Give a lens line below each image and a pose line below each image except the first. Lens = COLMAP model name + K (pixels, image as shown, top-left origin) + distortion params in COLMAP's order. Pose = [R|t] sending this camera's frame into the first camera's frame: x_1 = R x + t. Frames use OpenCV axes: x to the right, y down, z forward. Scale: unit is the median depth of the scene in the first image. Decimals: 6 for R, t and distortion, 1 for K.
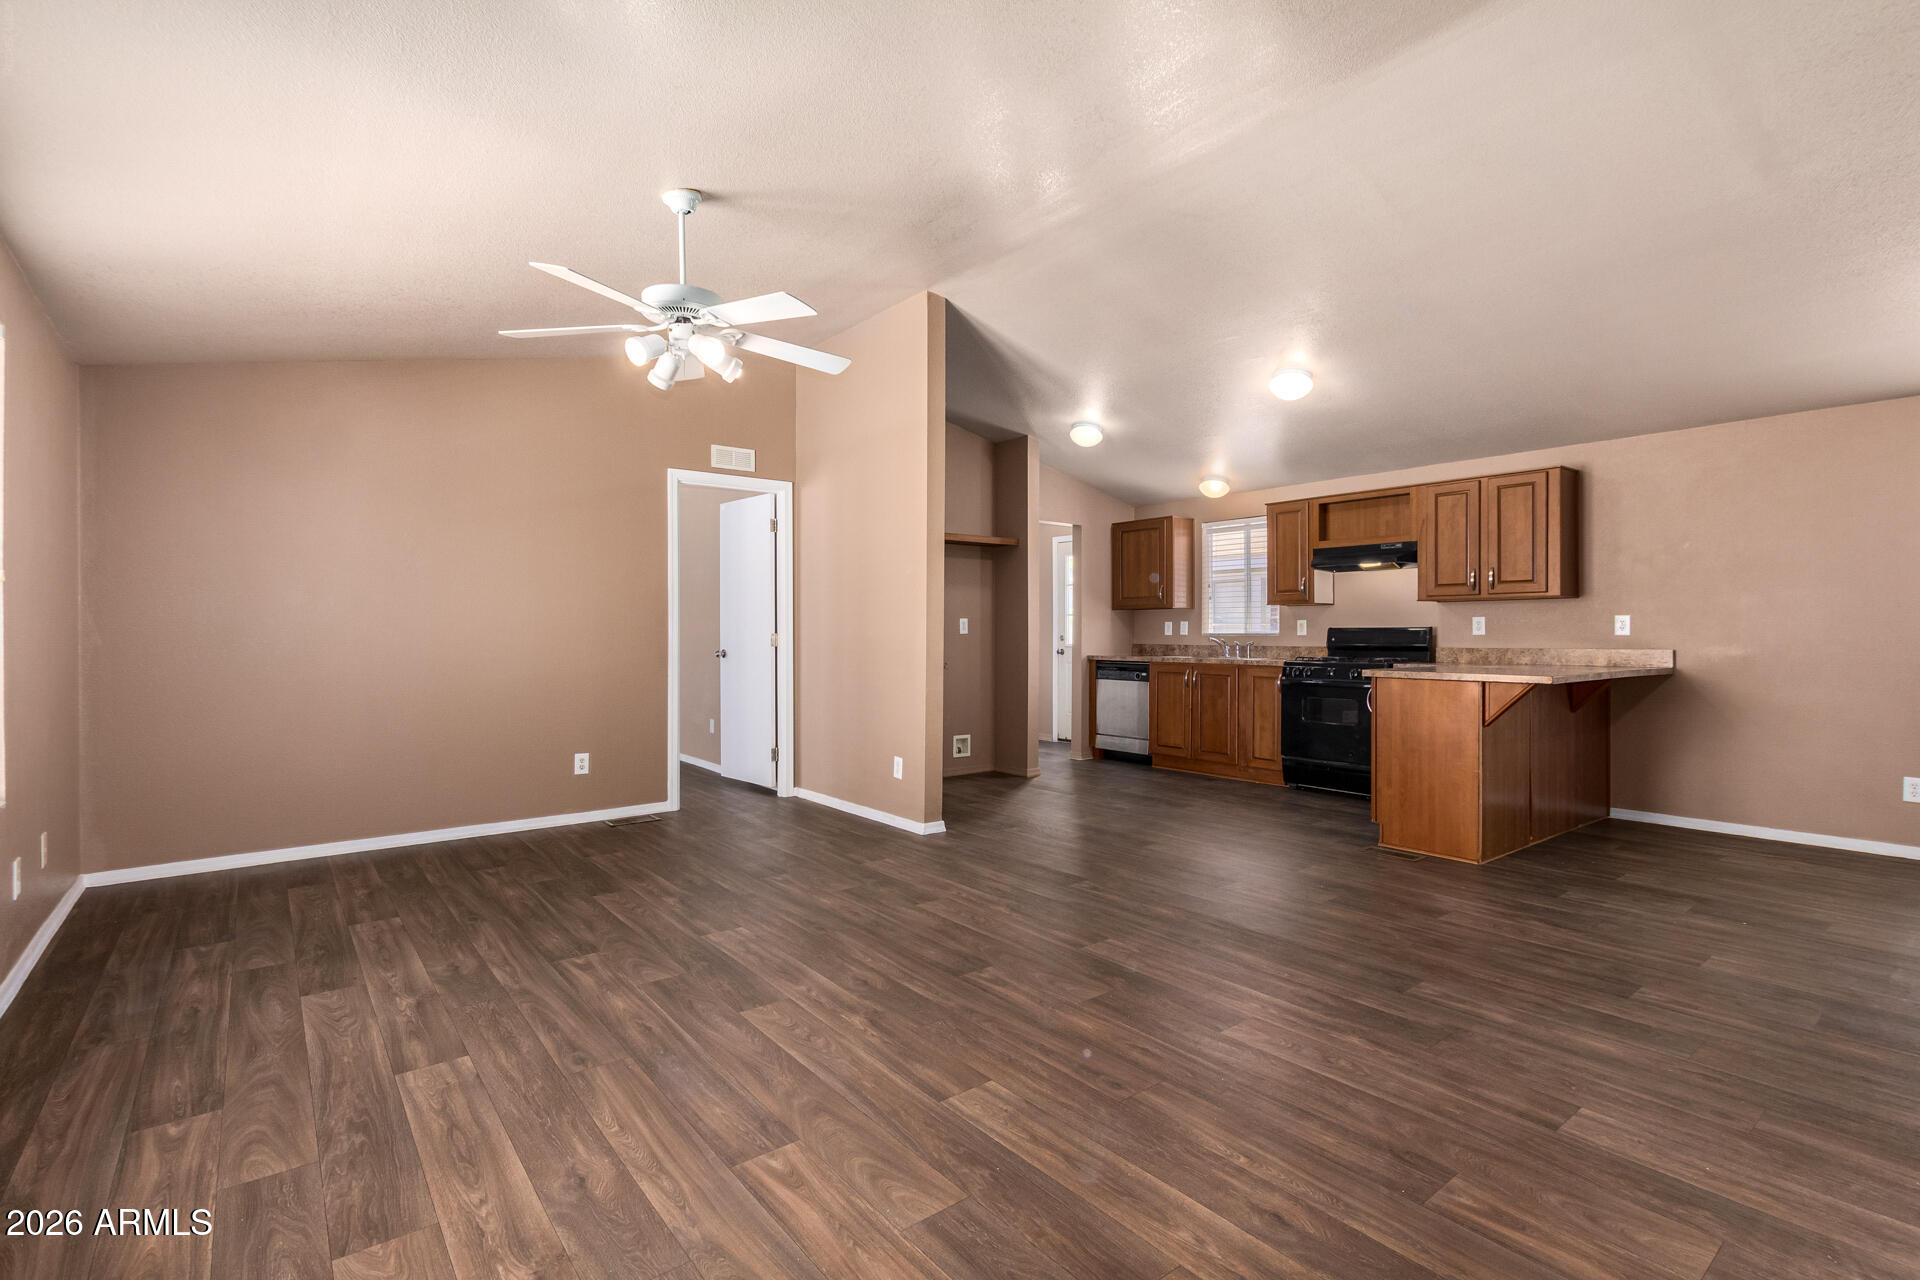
lens RADIAL K [[896.3, 0, 976.7], [0, 896.3, 632.3], [0, 0, 1]] dist [0.018283, -0.006891]
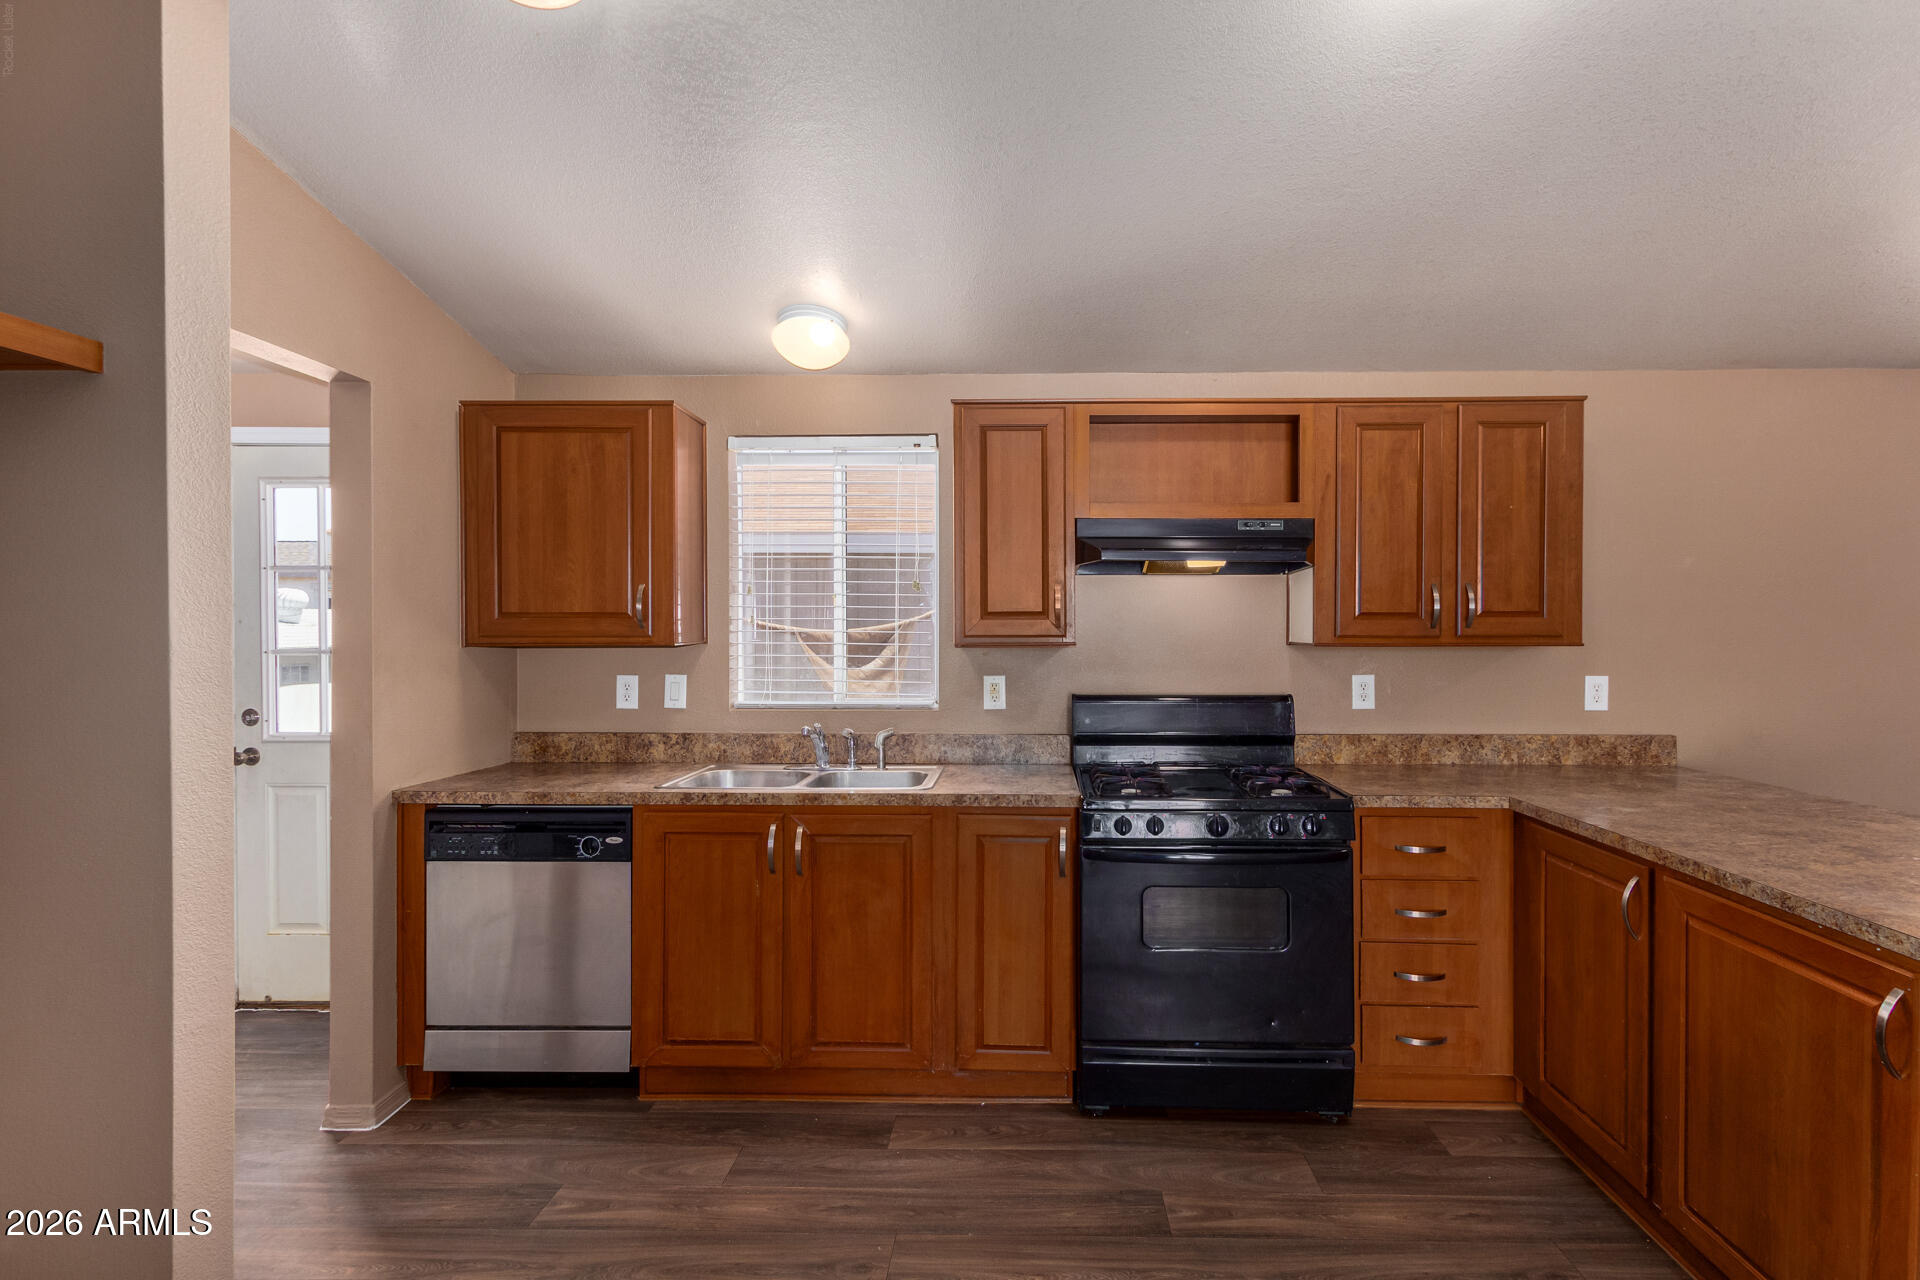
lens RADIAL K [[896.3, 0, 1006.6], [0, 896.3, 632.9], [0, 0, 1]] dist [0.018283, -0.006891]
pose [[0.642198, -0.004159, 0.766528, 0.022443], [-0.002135, 0.999972, 0.007214, -0.042981], [-0.766536, -0.006270, 0.642171, 0.789041]]
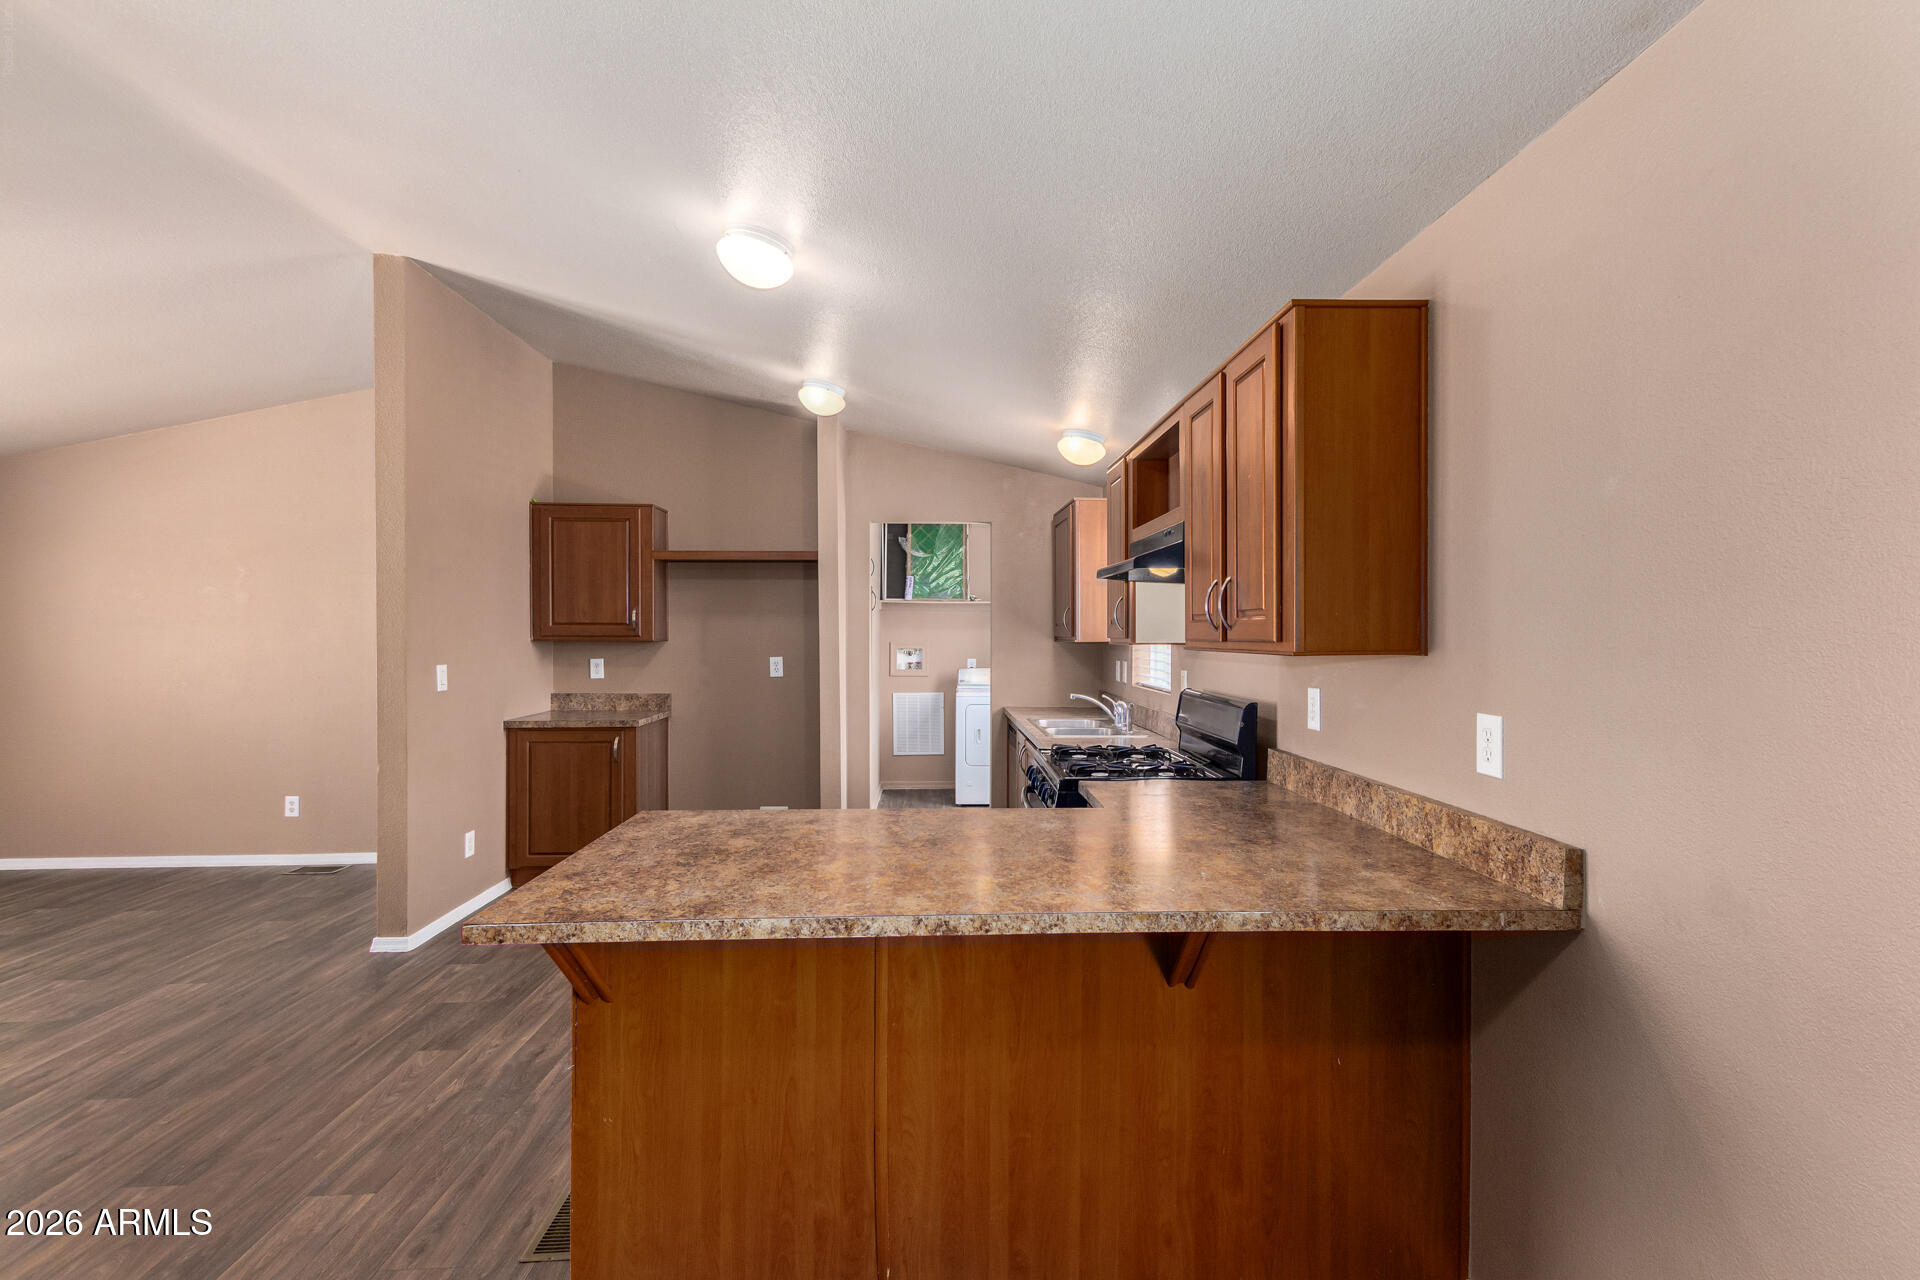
lens RADIAL K [[896.3, 0, 959.1], [0, 896.3, 636.6], [0, 0, 1]] dist [0.018283, -0.006891]
pose [[0.802648, 0.003031, -0.596446, 0.649332], [0.001747, 0.999971, 0.007433, -0.043072], [0.596451, -0.007008, 0.802619, 0.533736]]
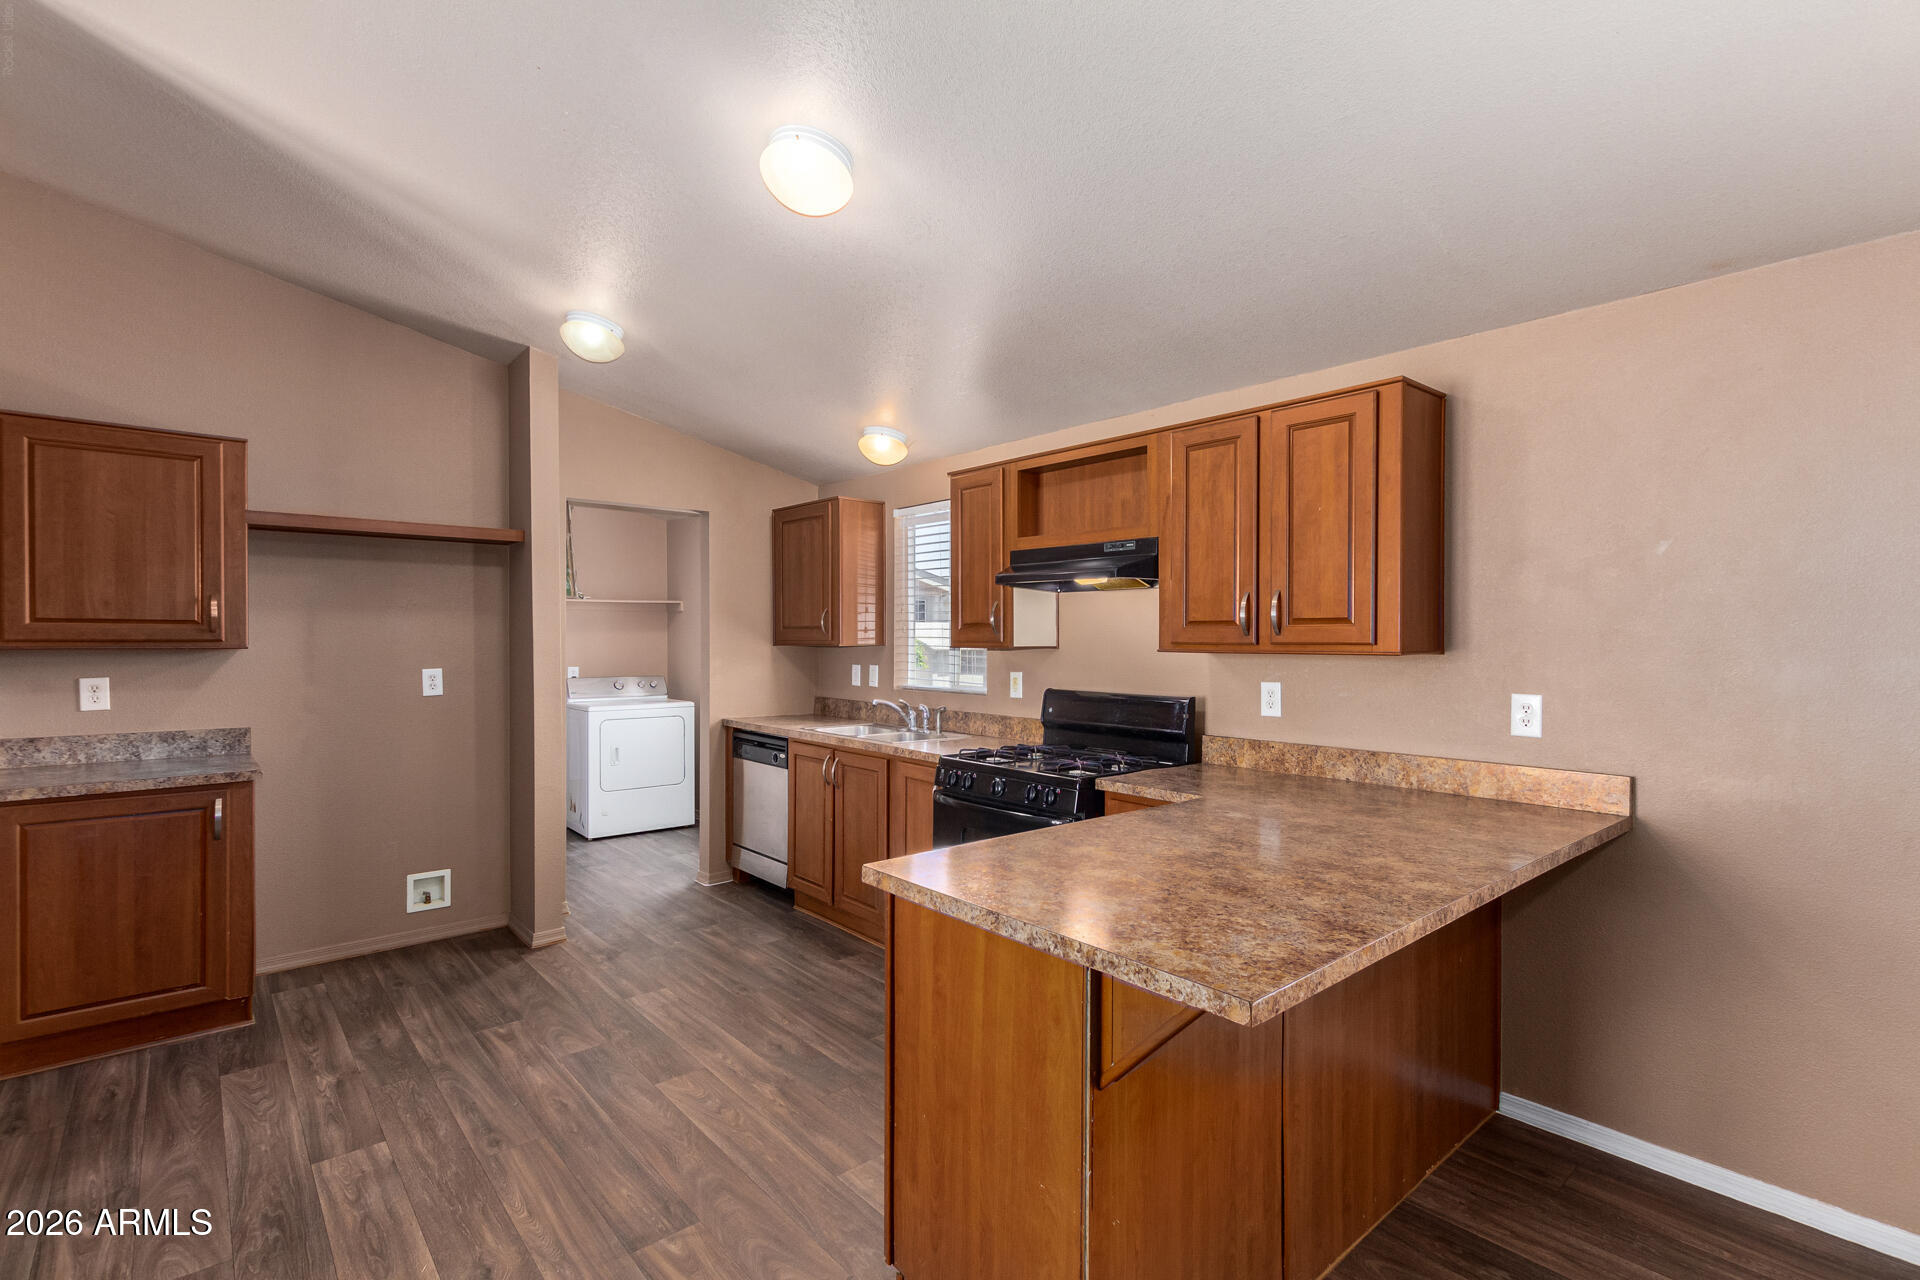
lens RADIAL K [[896.3, 0, 982.5], [0, 896.3, 644.0], [0, 0, 1]] dist [0.018283, -0.006891]
pose [[0.998825, 0.001922, 0.048422, 0.348031], [-0.002457, 0.999936, 0.011006, -0.042968], [-0.048398, -0.011112, 0.998766, 0.463036]]
